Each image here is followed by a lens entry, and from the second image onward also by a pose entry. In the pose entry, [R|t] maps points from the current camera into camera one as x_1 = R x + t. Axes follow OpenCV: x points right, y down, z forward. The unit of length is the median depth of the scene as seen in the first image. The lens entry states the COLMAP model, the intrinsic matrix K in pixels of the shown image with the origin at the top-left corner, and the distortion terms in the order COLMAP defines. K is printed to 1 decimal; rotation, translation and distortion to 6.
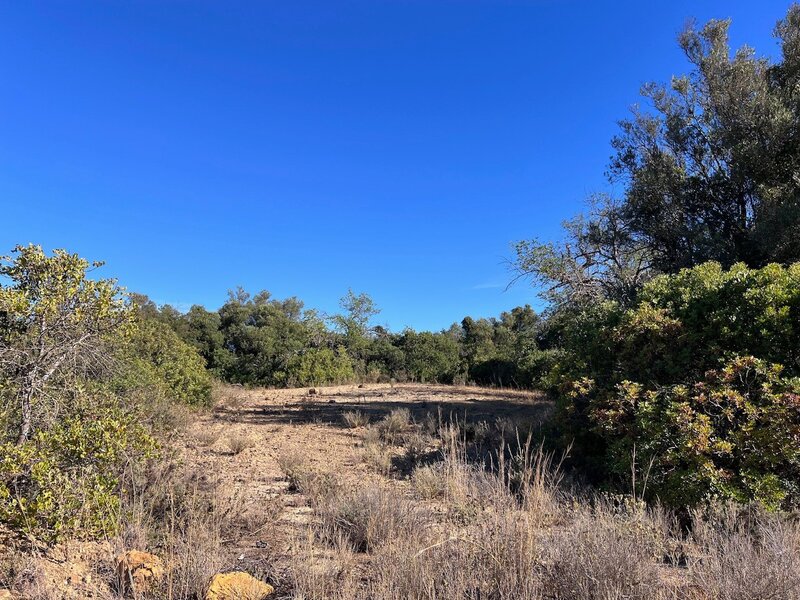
lens RADIAL K [[594.5, 0, 398.0], [0, 594.5, 300.4], [0, 0, 1]] dist [0.061359, -0.071646]
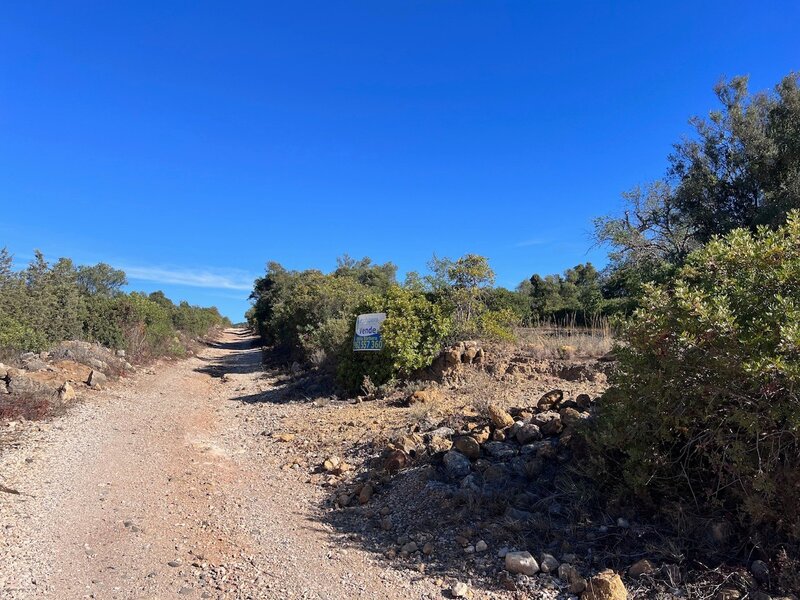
lens RADIAL K [[594.5, 0, 400.7], [0, 594.5, 303.6], [0, 0, 1]] dist [0.061359, -0.071646]
pose [[0.997631, -0.021004, -0.065515, -0.232274], [0.025687, 0.997112, 0.071476, -0.018668], [0.063824, -0.072989, 0.995288, -0.597918]]
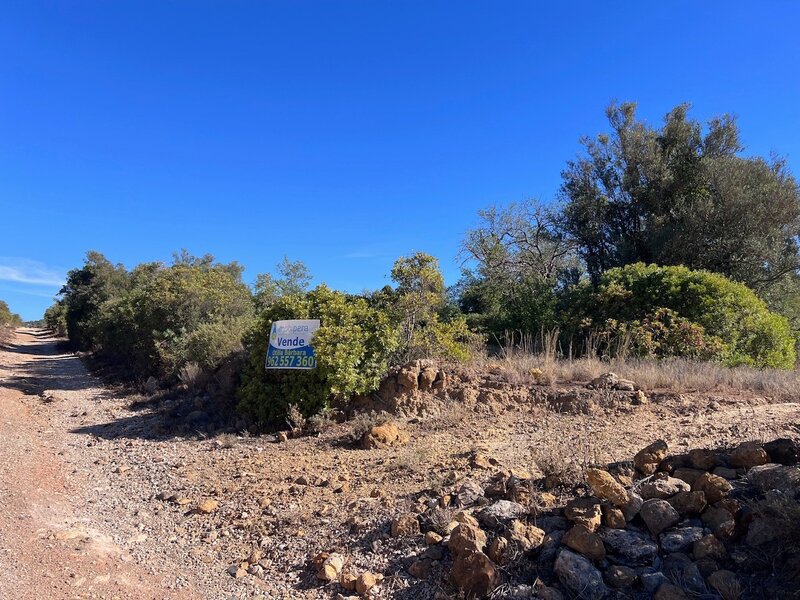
lens RADIAL K [[594.5, 0, 398.8], [0, 594.5, 299.7], [0, 0, 1]] dist [0.061359, -0.071646]
pose [[0.975416, 0.030112, 0.218306, -0.365959], [-0.041615, 0.997966, 0.048283, -0.002080], [-0.216409, -0.056180, 0.974685, -0.405020]]
